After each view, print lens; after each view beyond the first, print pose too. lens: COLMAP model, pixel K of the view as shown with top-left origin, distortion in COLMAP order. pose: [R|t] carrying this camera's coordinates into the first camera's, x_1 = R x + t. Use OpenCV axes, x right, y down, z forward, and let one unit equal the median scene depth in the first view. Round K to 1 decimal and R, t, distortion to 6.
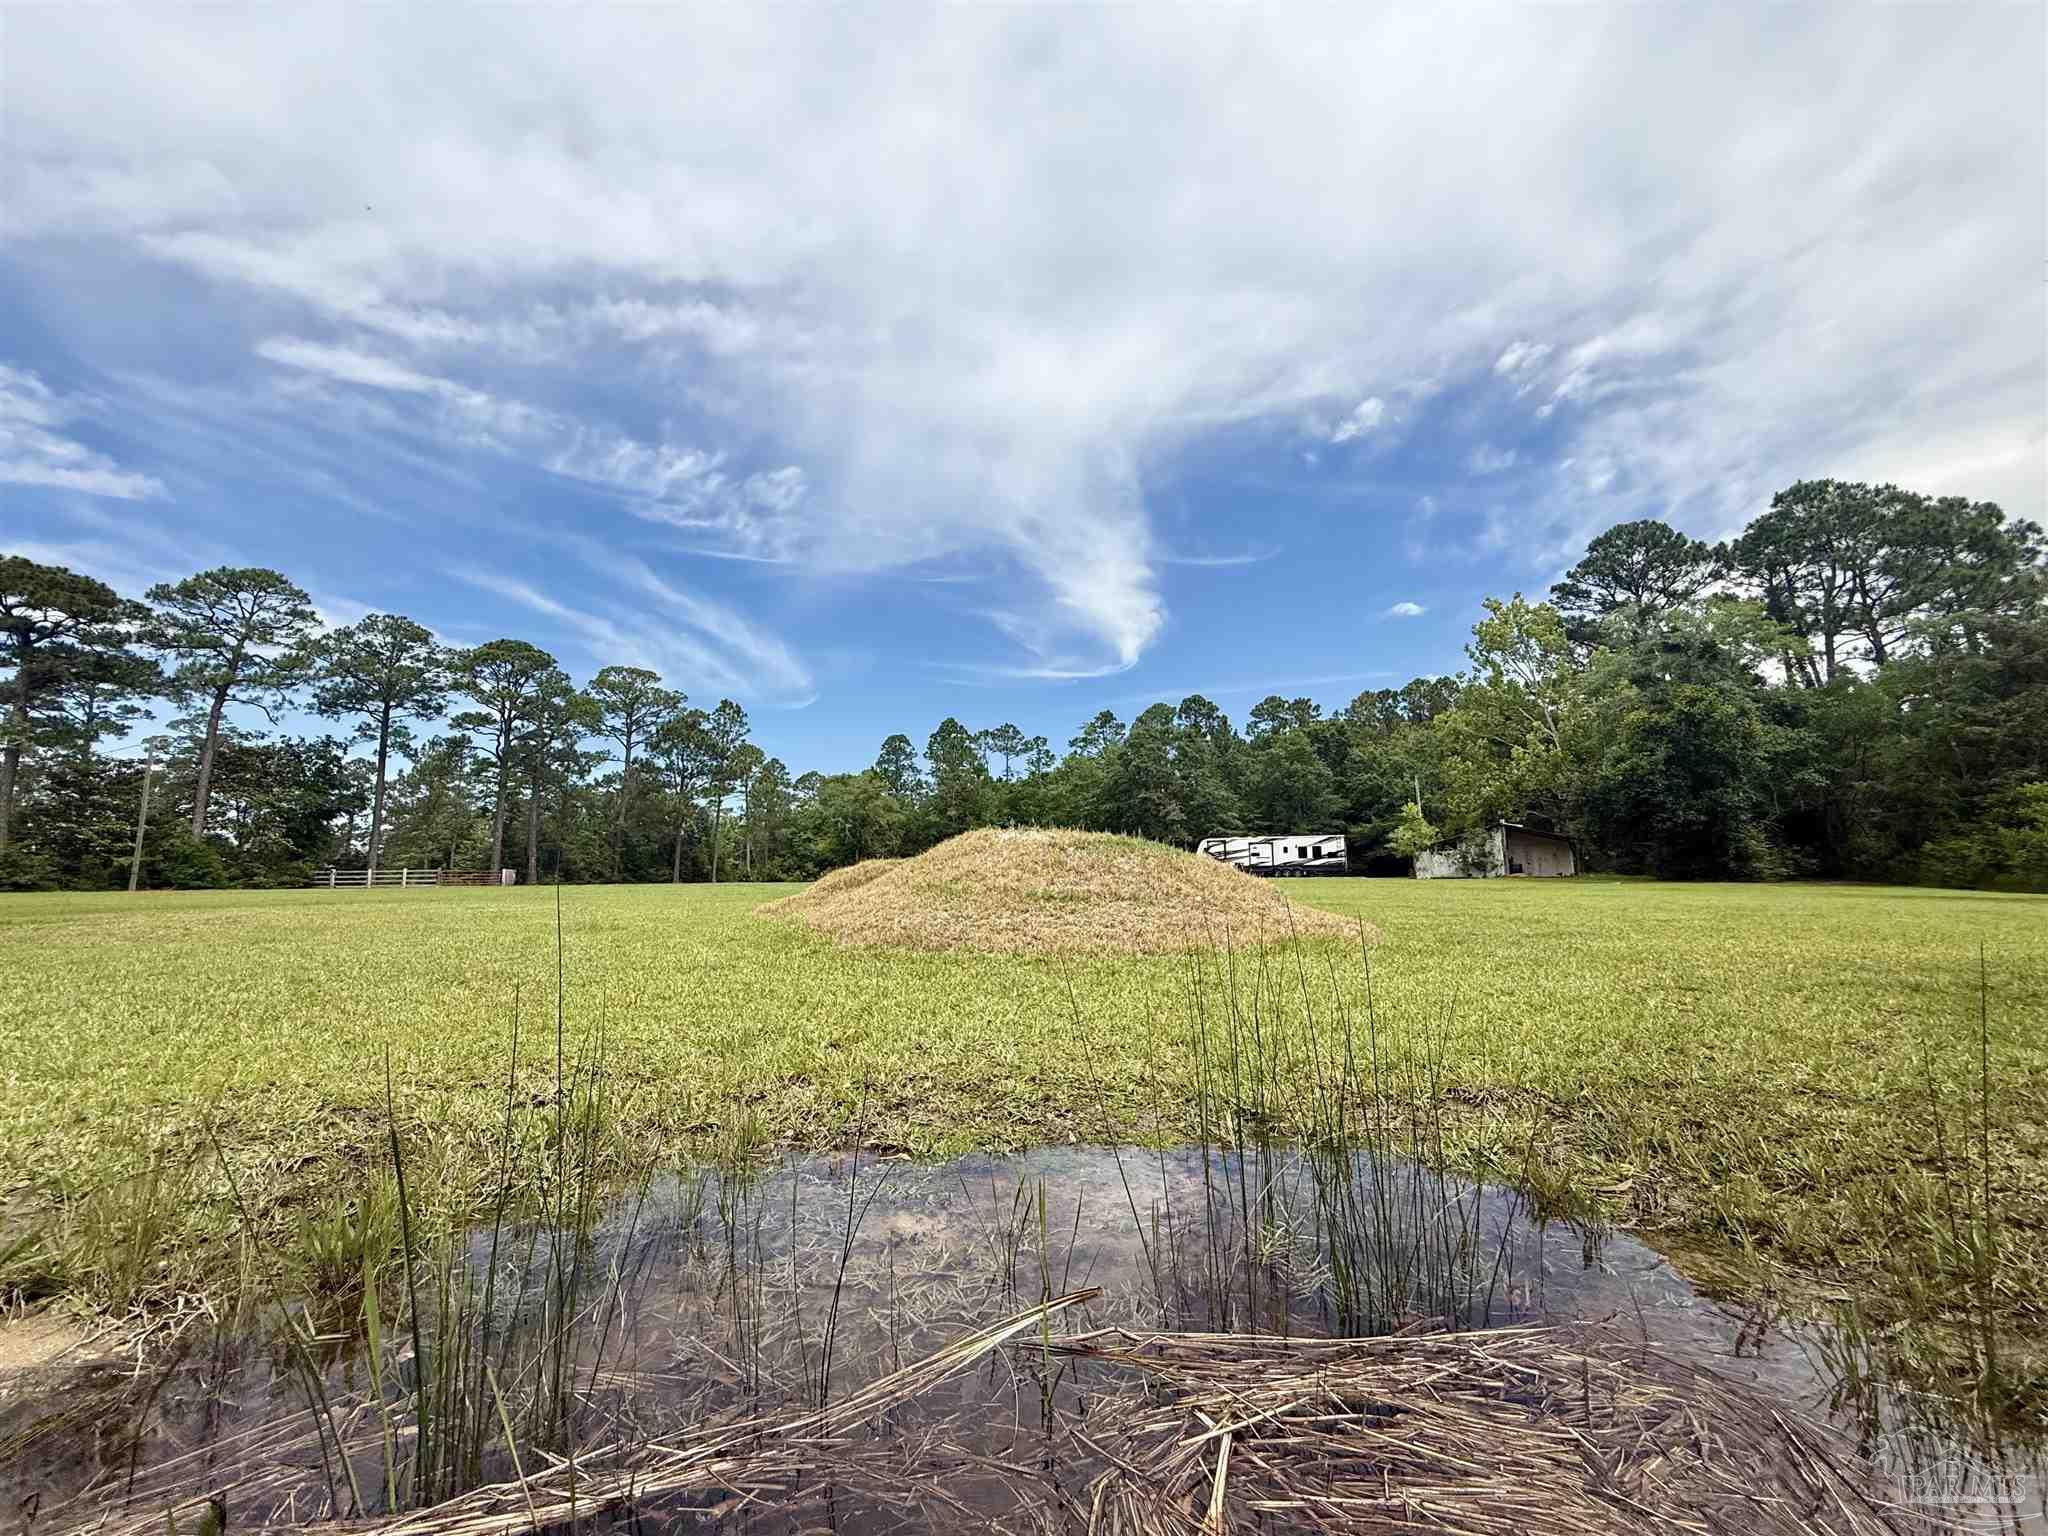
lens RADIAL K [[793.7, 0, 1084.9], [0, 793.7, 769.1], [0, 0, 1]] dist [-0.056625, 0.011481]
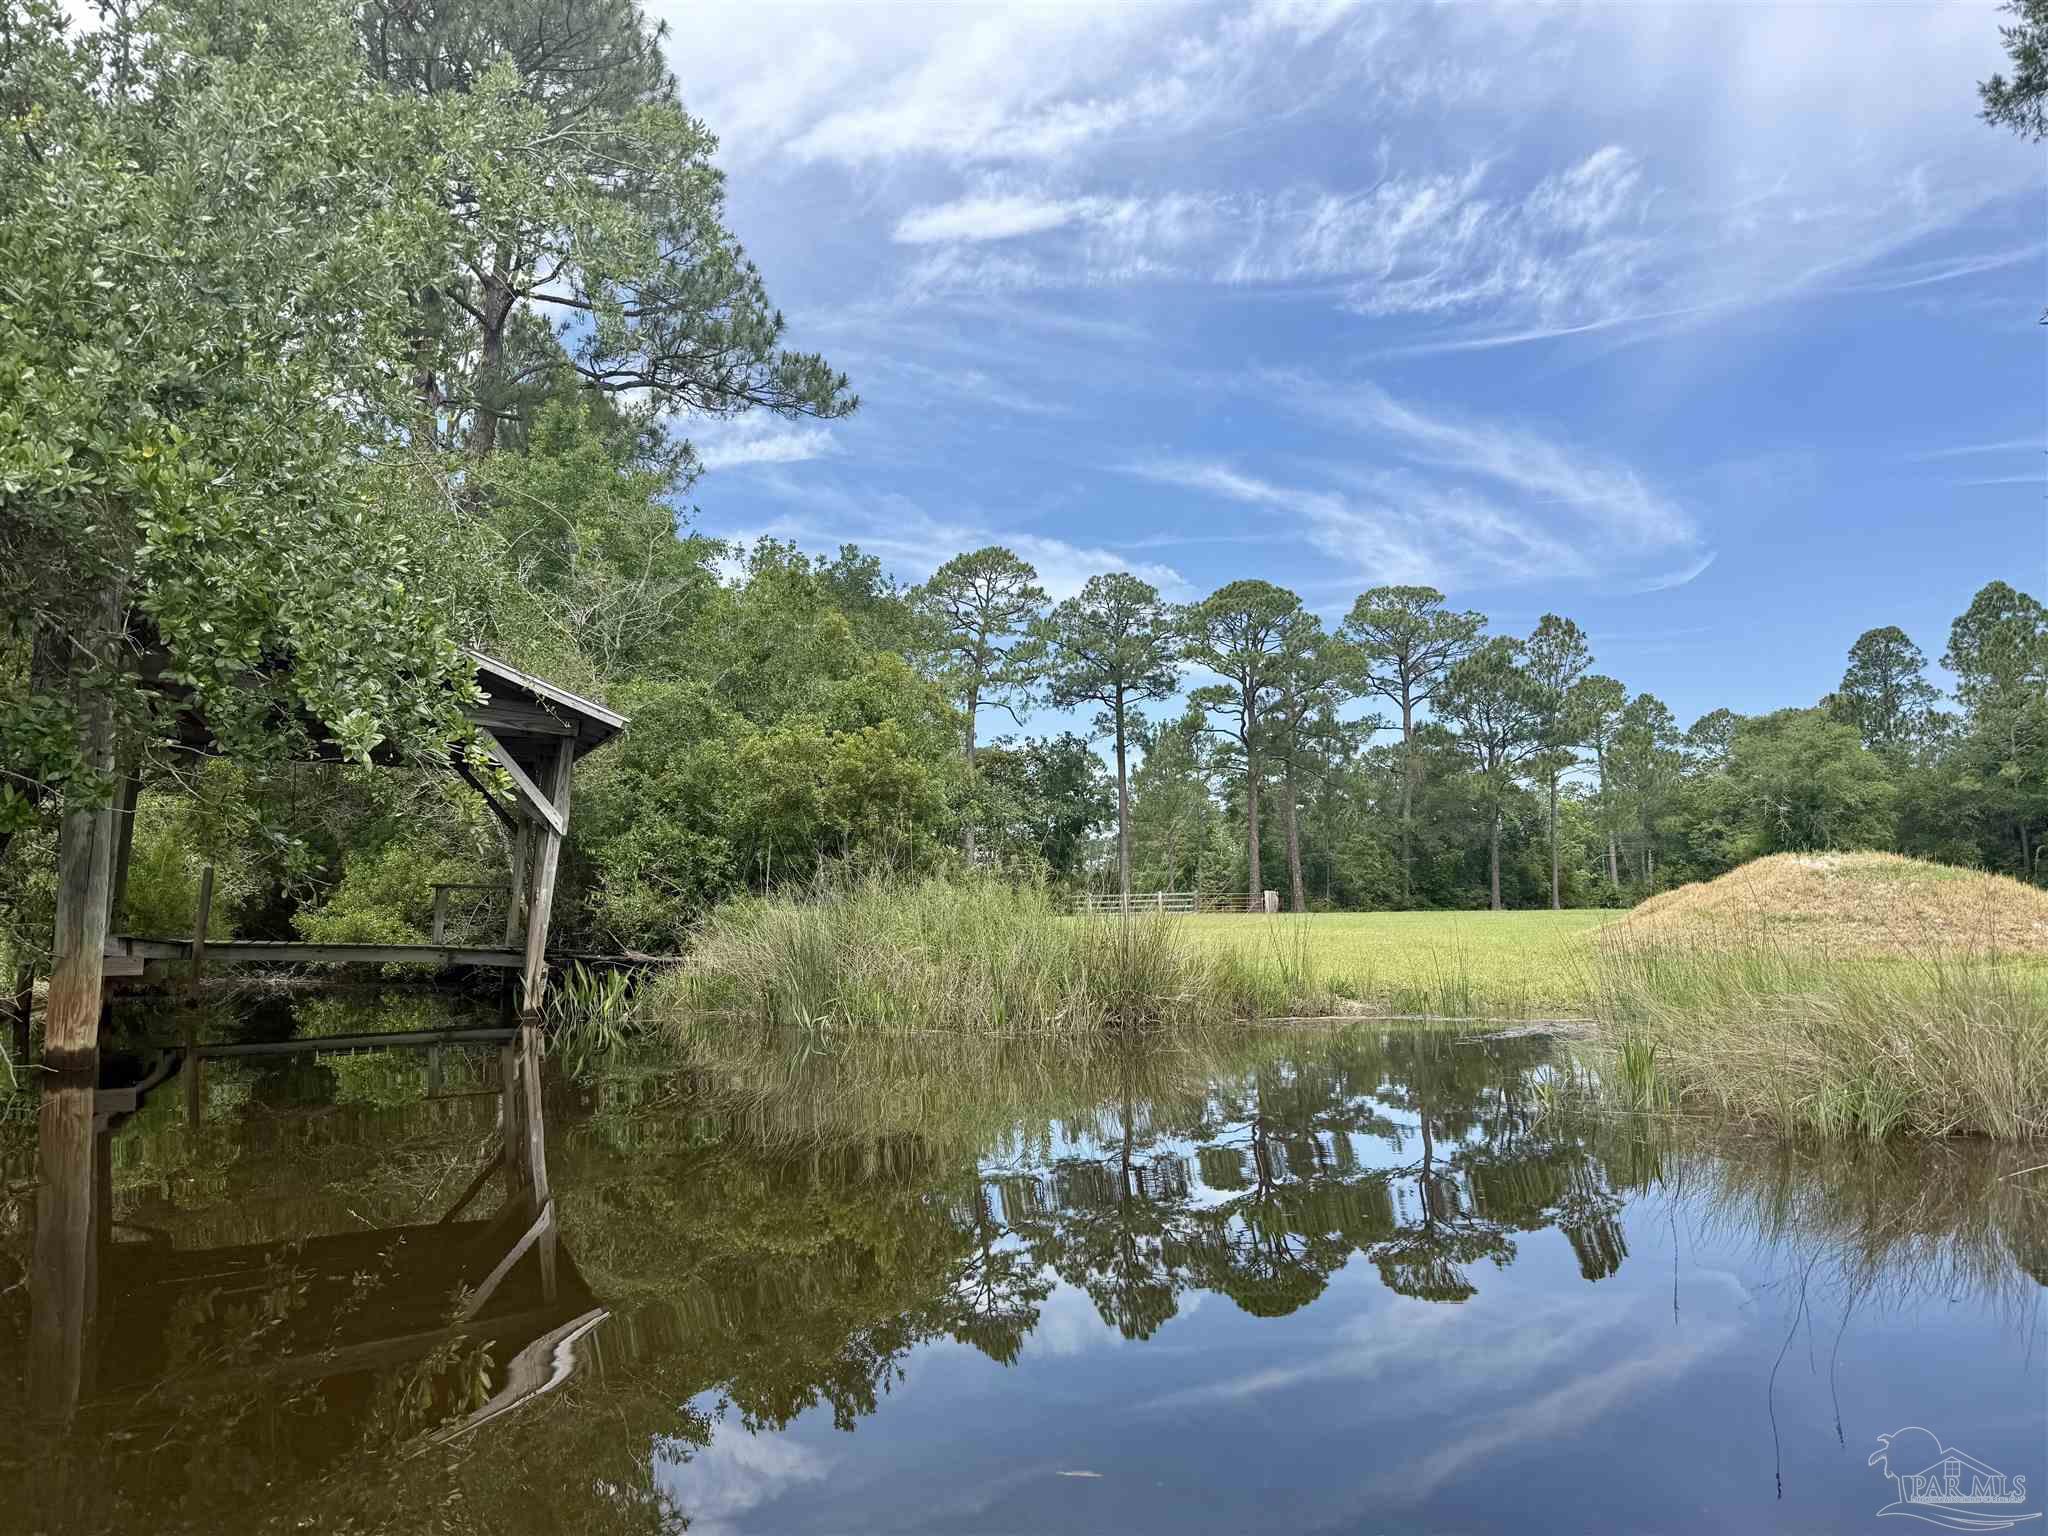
lens RADIAL K [[1414.3, 0, 1020.8], [0, 1414.3, 760.6], [0, 0, 1]] dist [0.186512, -0.371102]
pose [[0.710337, -0.070141, -0.700359, 0.035814], [0.098801, 0.995107, 0.000548, -0.016188], [0.696893, -0.069585, 0.713791, -0.112879]]
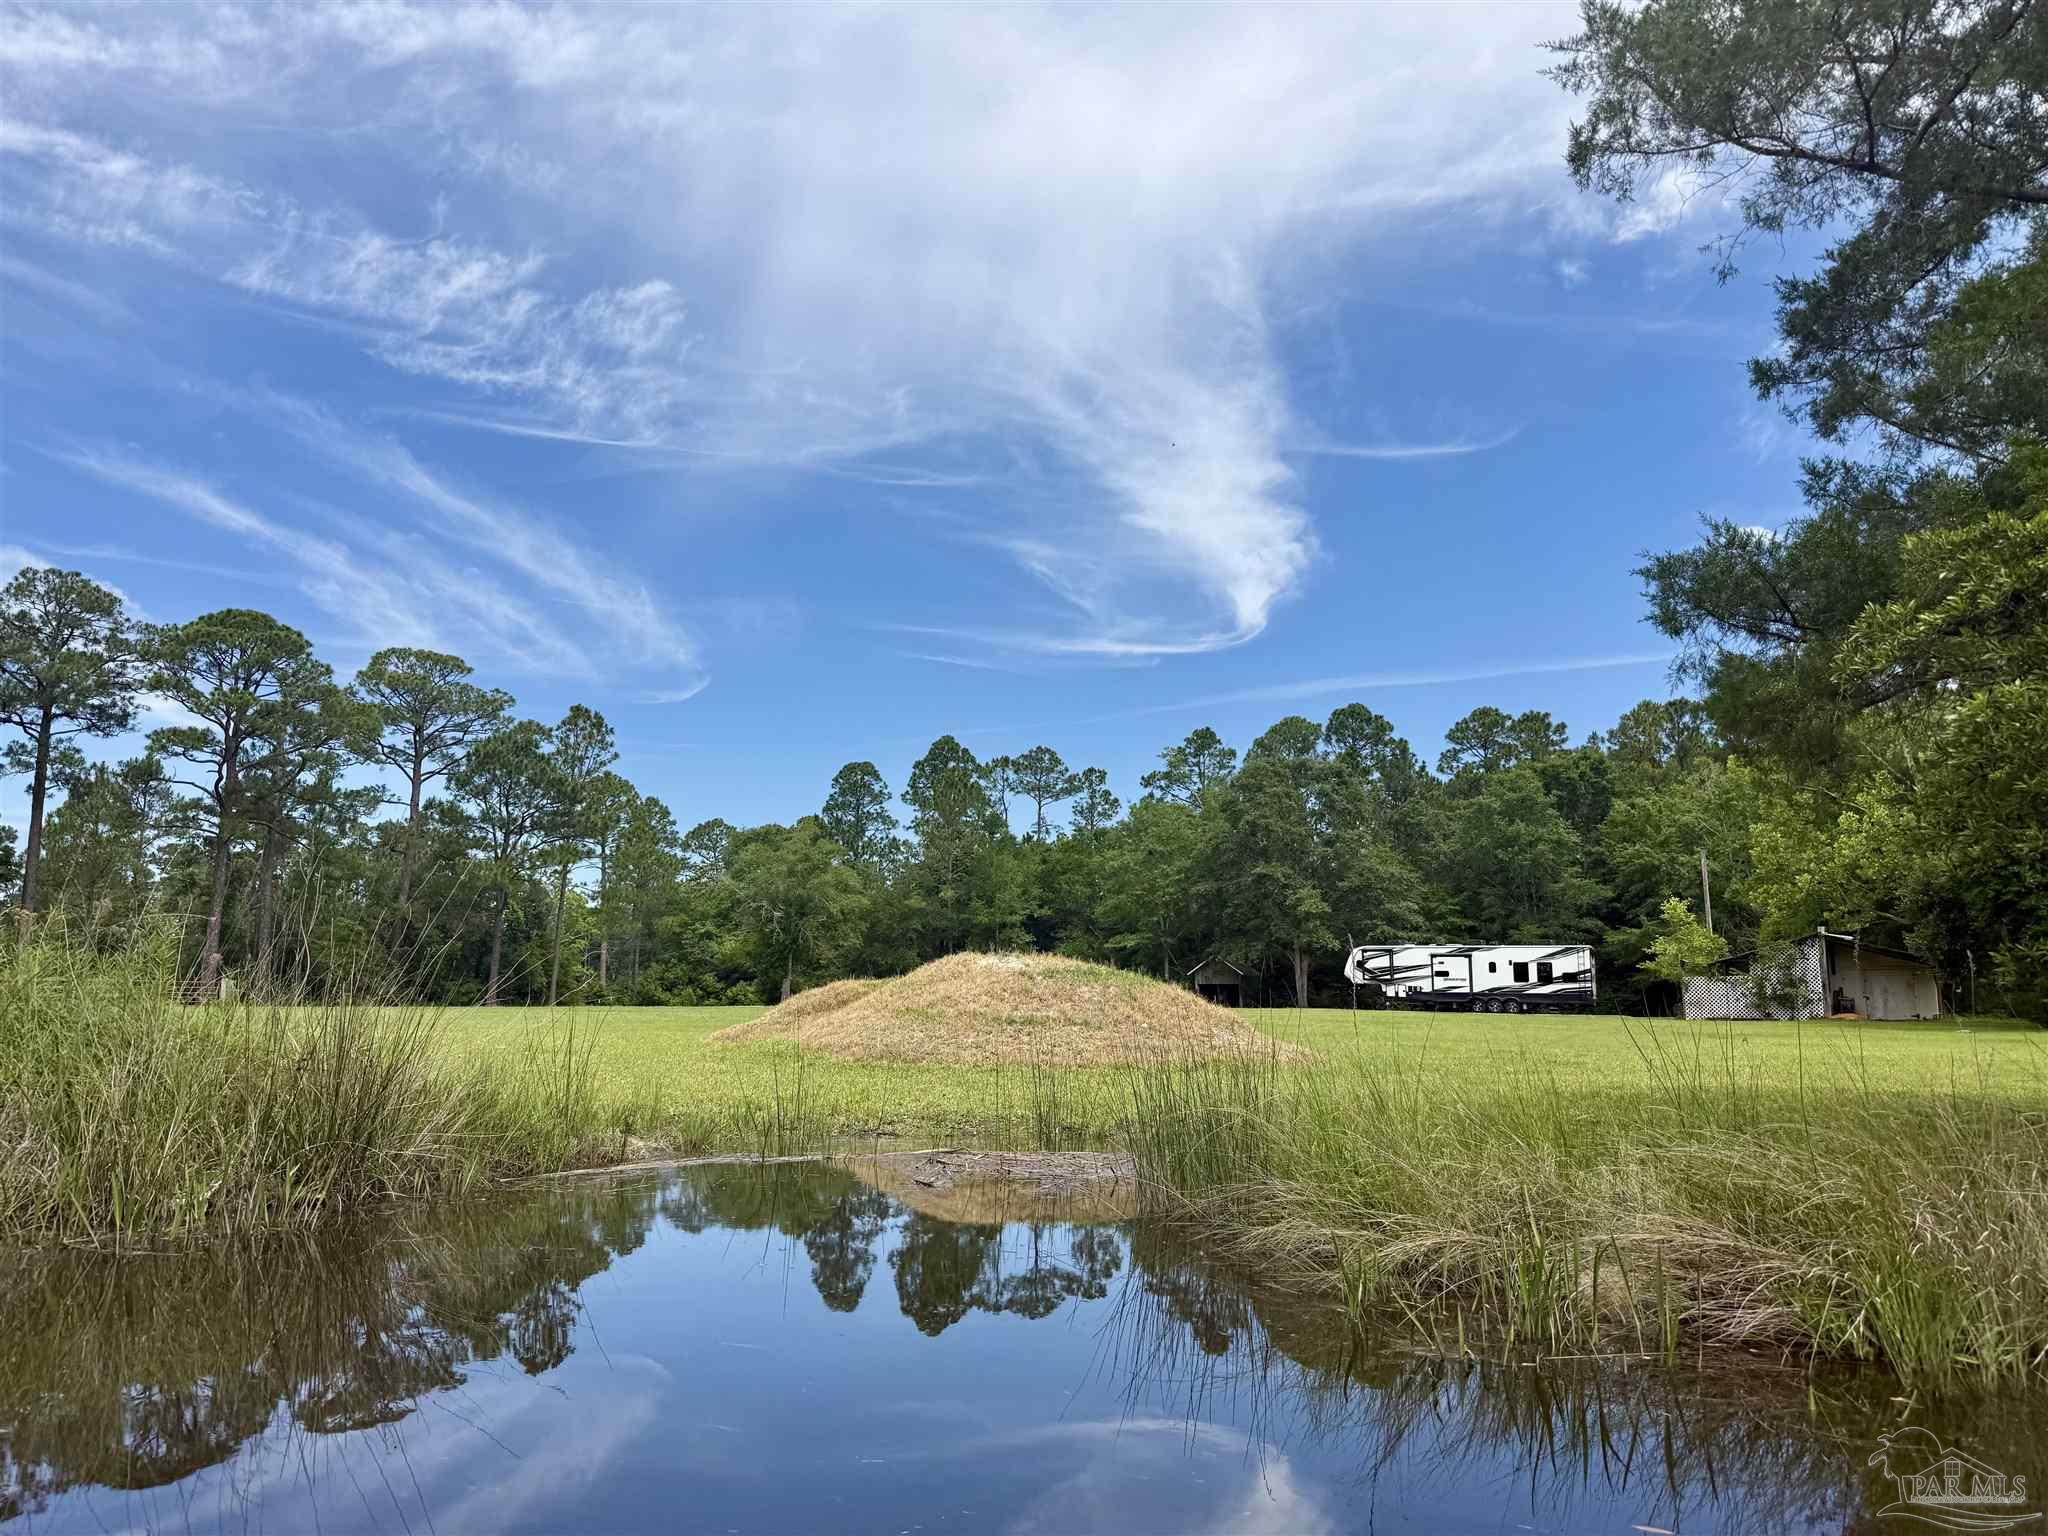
lens RADIAL K [[1438.4, 0, 1061.8], [0, 1438.4, 774.5], [0, 0, 1]] dist [0.005552, -0.031088]
pose [[0.997333, 0.006685, -0.072684, -0.001298], [-0.008370, 0.999703, -0.022898, -0.012078], [0.072509, 0.023446, 0.997092, -0.090664]]
